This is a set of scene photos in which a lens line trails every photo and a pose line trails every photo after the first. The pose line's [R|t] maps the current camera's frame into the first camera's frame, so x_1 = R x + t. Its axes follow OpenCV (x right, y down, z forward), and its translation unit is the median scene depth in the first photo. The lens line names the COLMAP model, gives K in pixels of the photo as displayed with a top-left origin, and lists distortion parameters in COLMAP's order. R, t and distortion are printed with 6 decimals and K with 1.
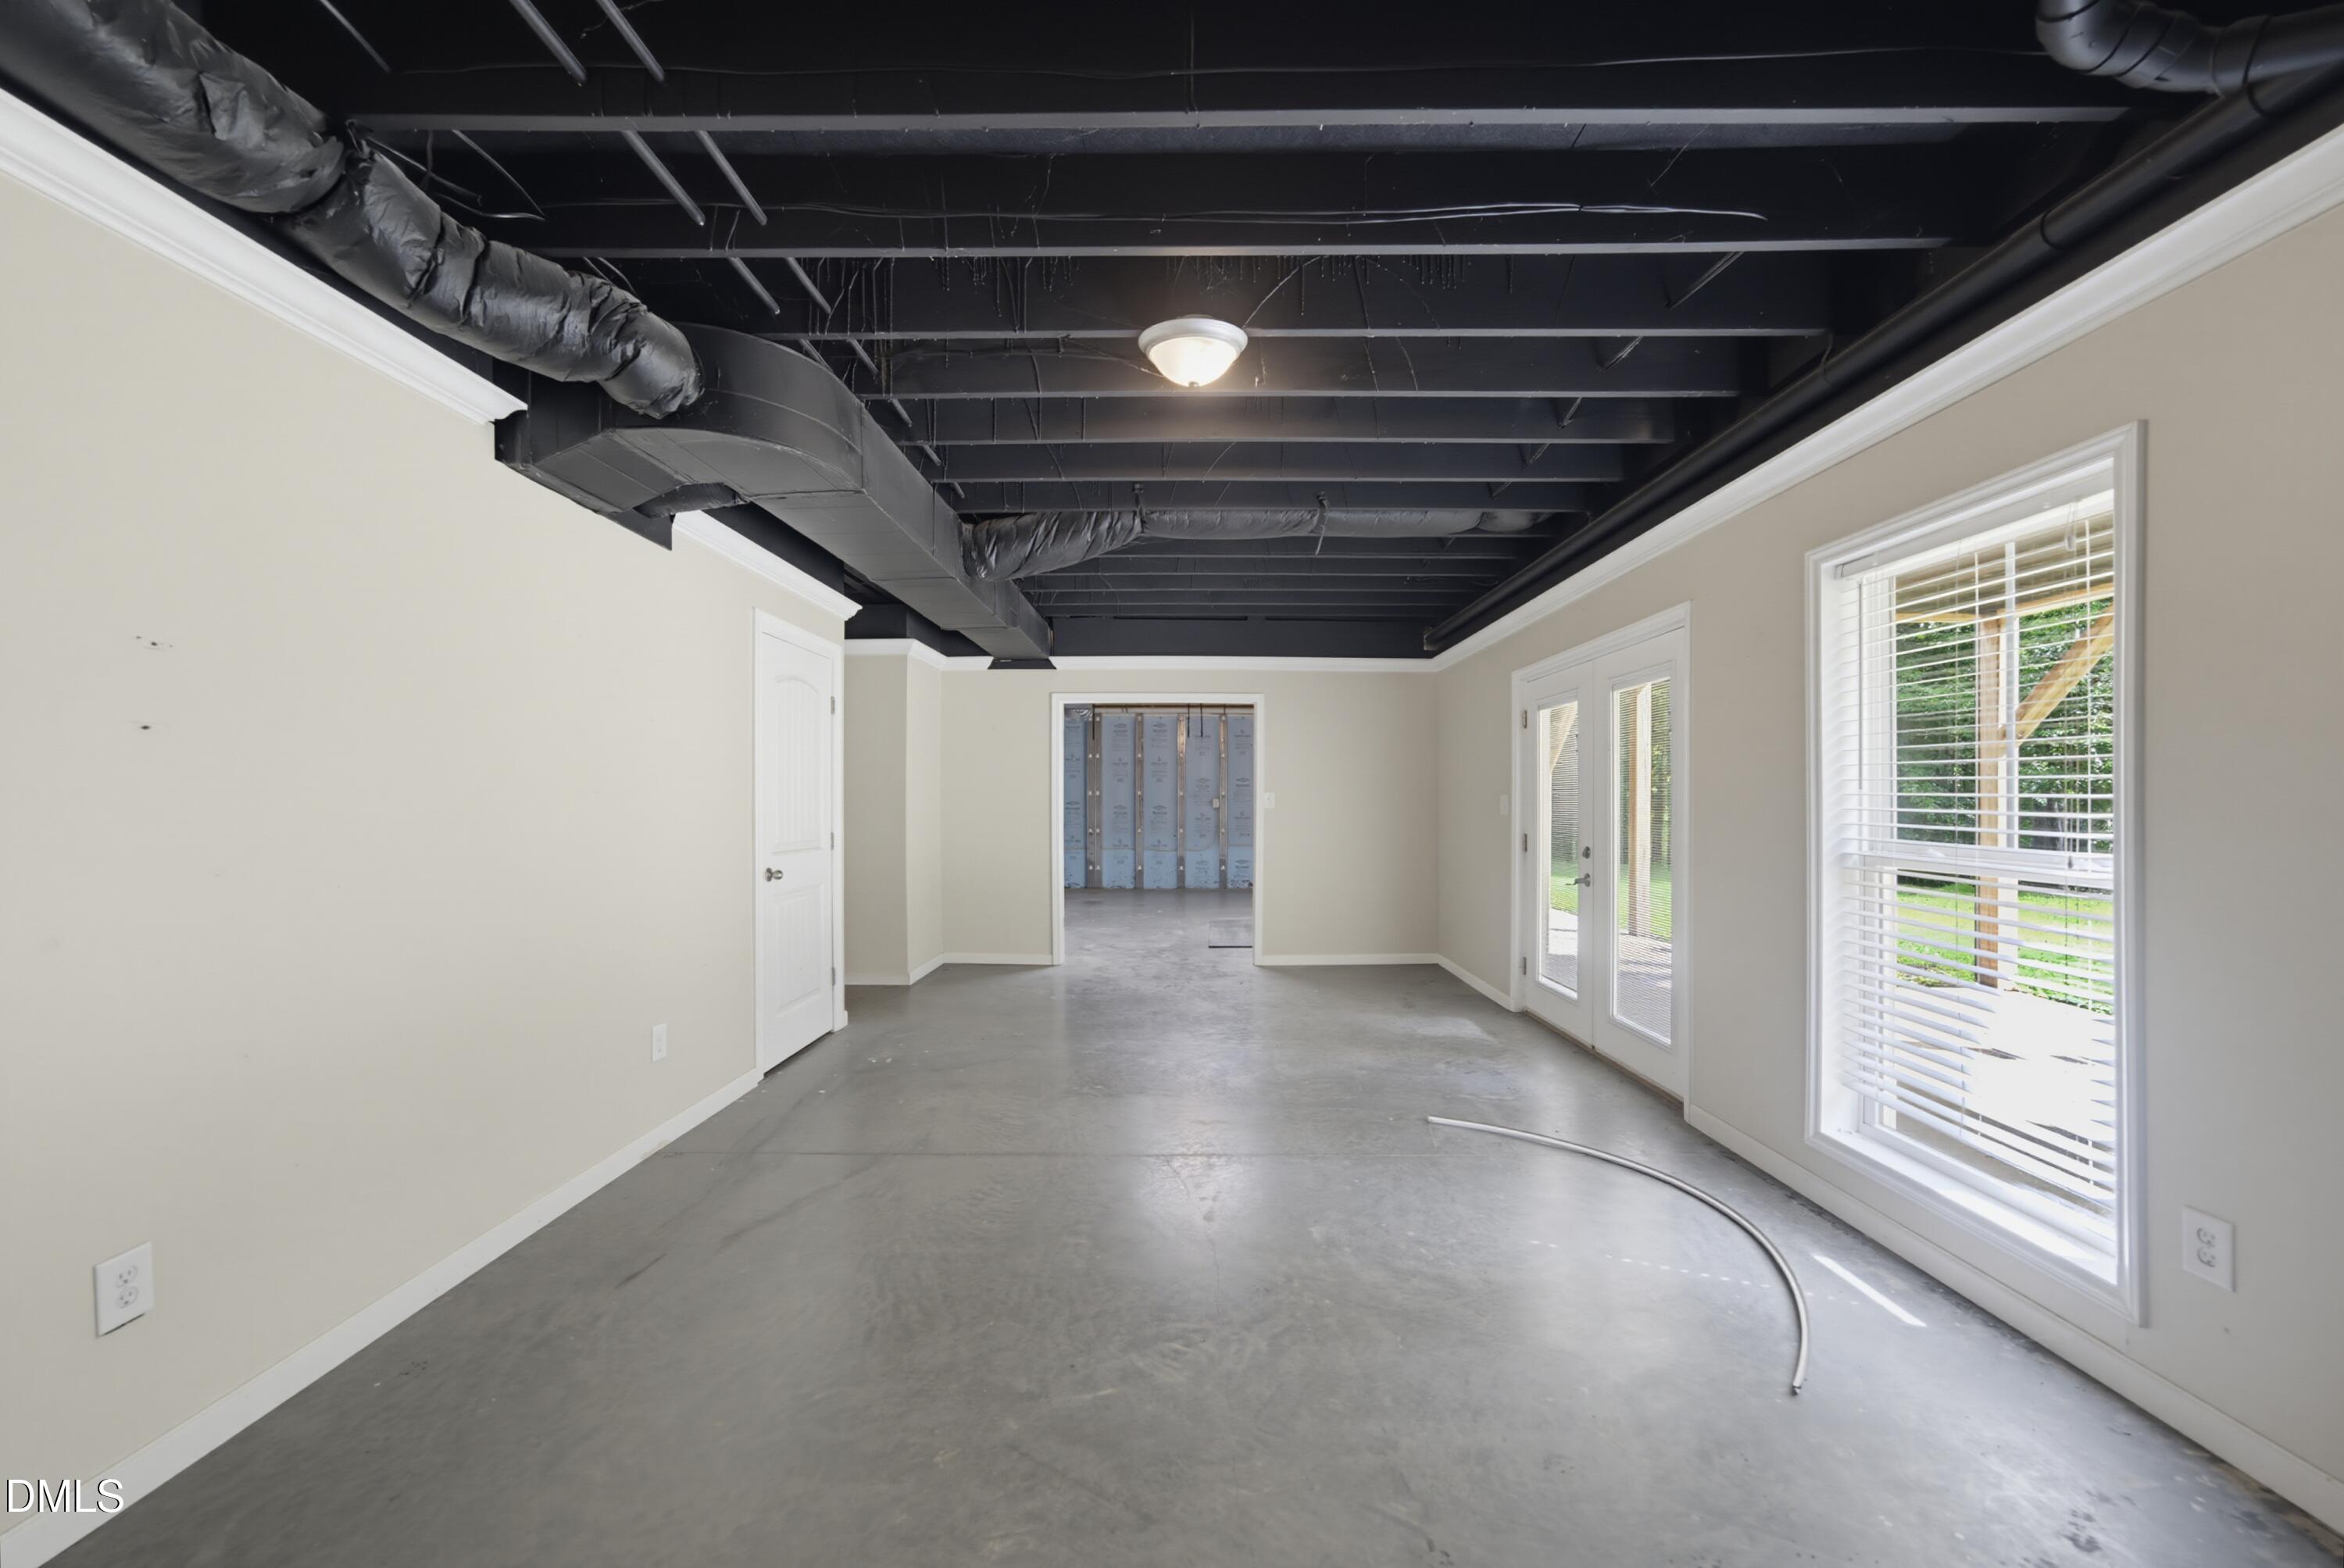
lens RADIAL K [[877.9, 0, 1171.8], [0, 877.9, 808.2], [0, 0, 1]] dist [0.000911, 0.000197]
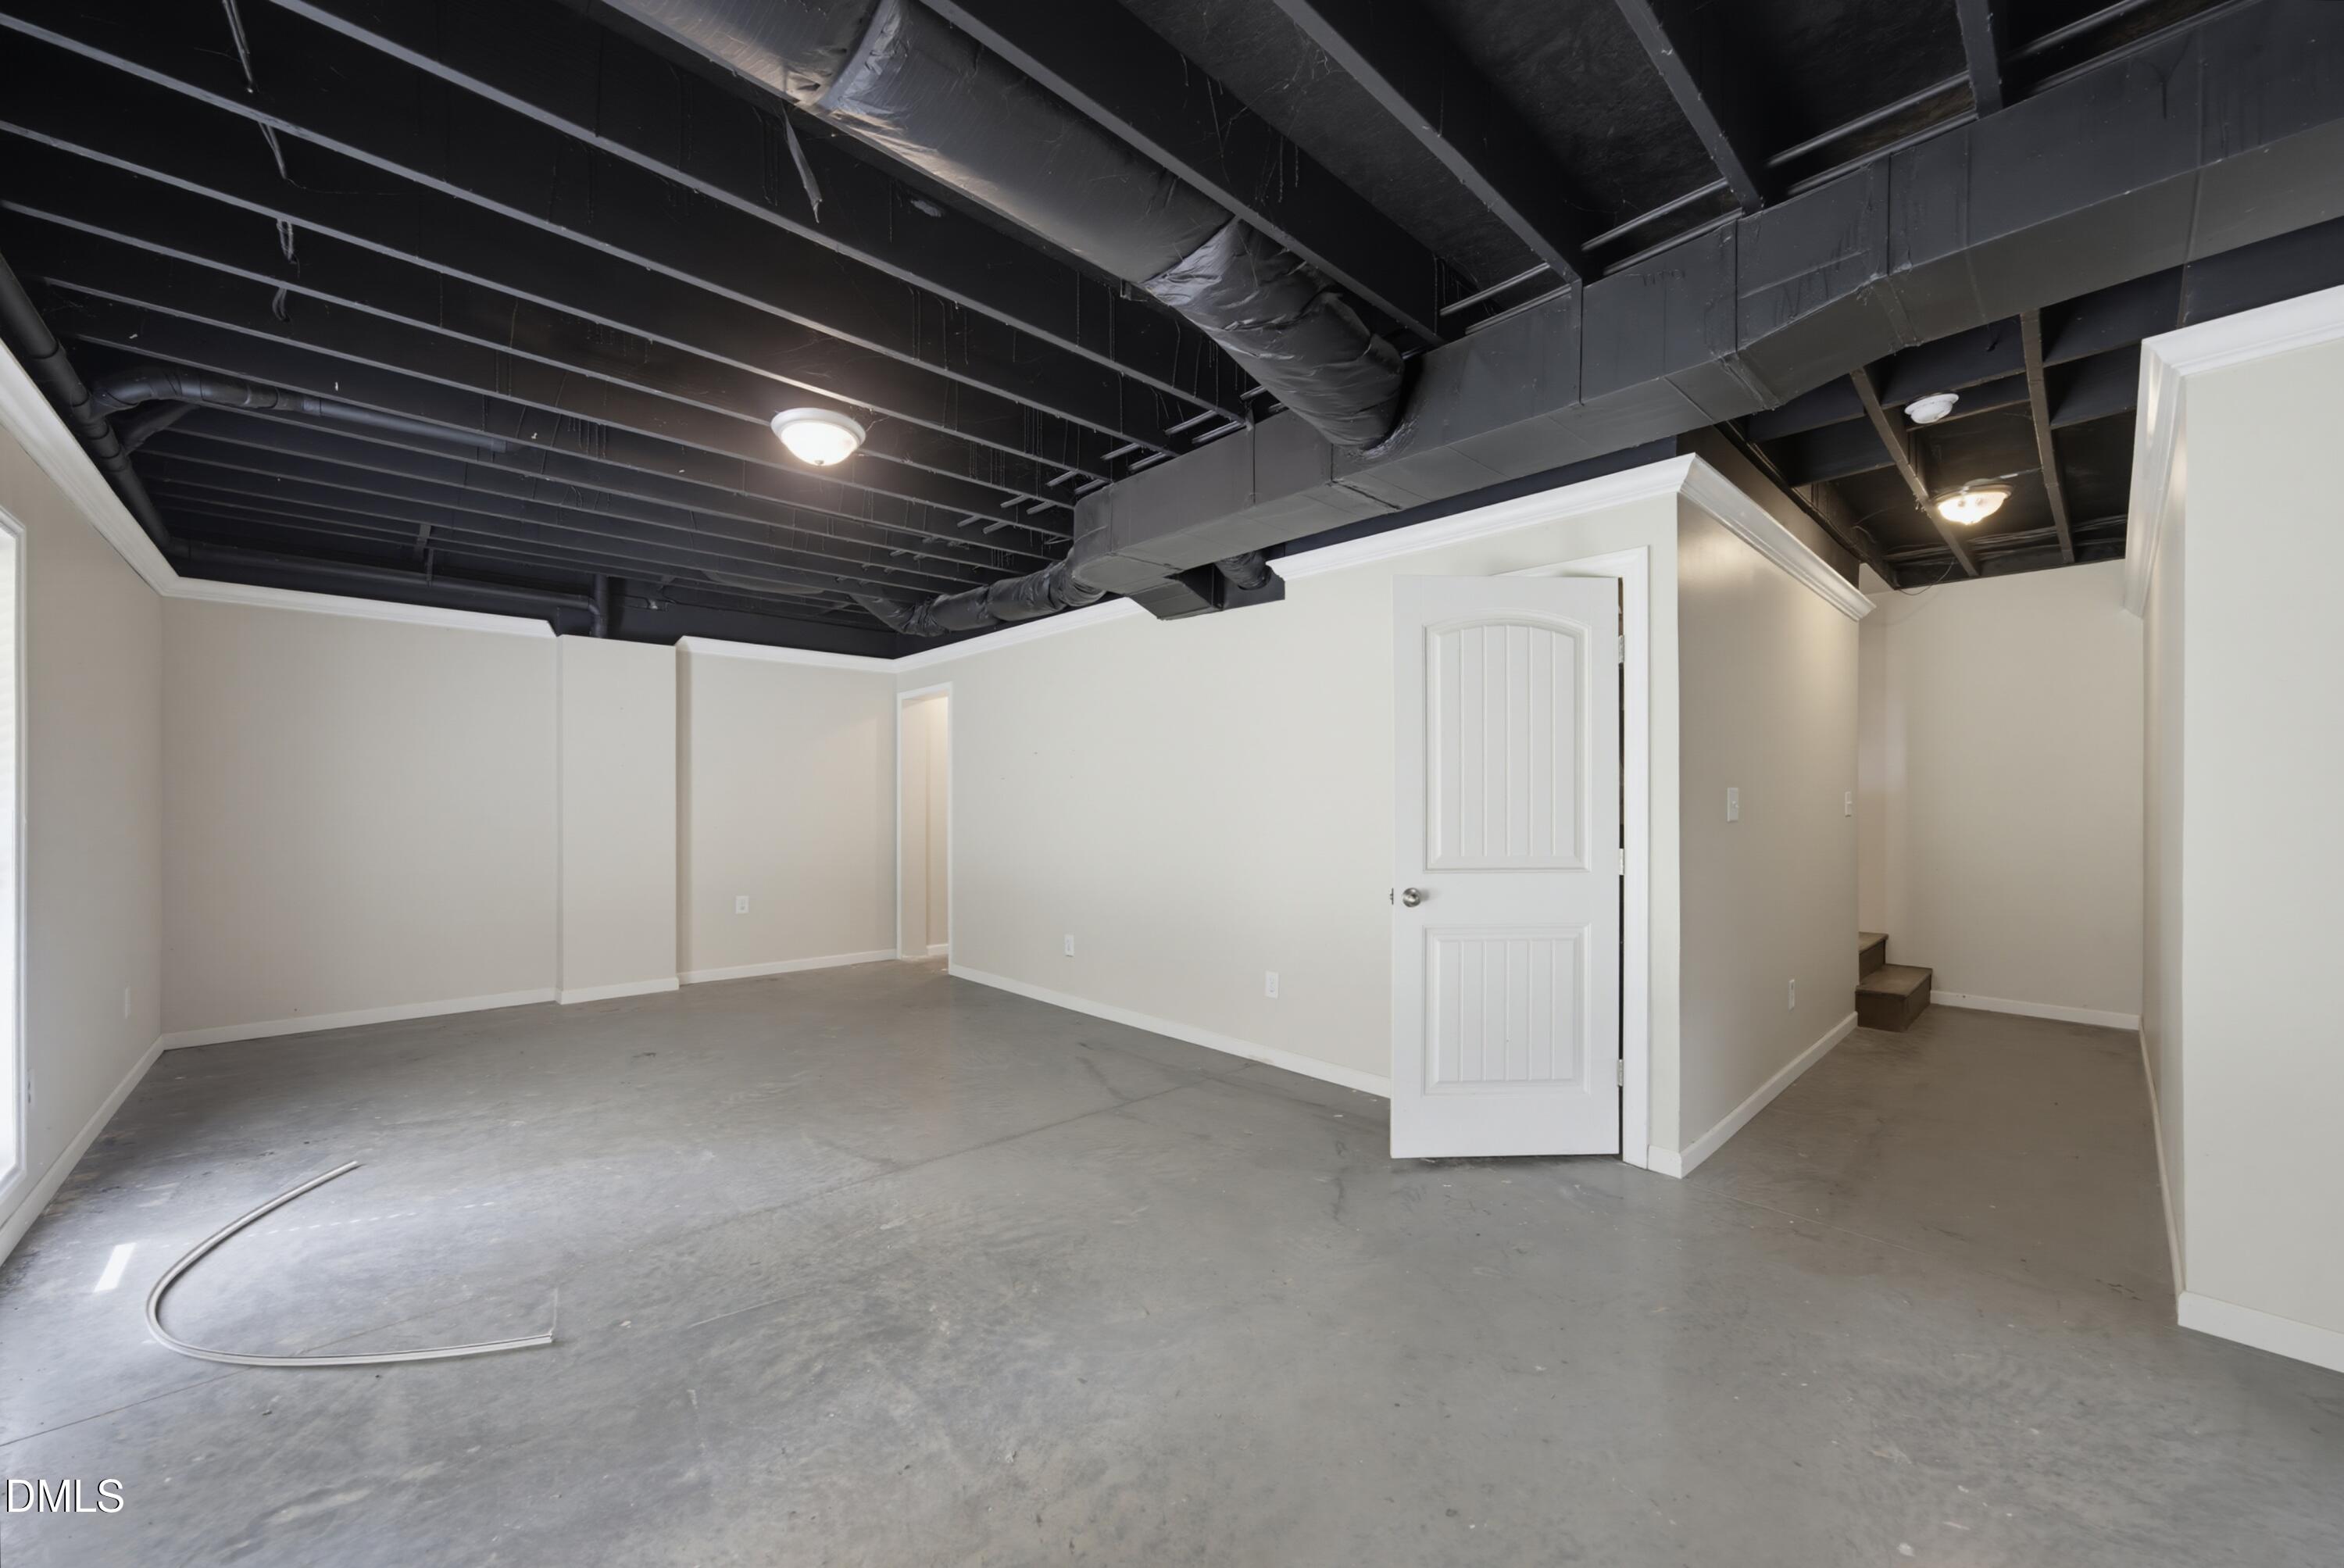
lens RADIAL K [[877.9, 0, 1171.8], [0, 877.9, 808.2], [0, 0, 1]] dist [0.000911, 0.000197]
pose [[-0.721313, 0.000268, -0.692609, 0.523874], [-0.006983, 0.999946, 0.007659, -0.006971], [0.692574, 0.010360, -0.721272, 2.231222]]
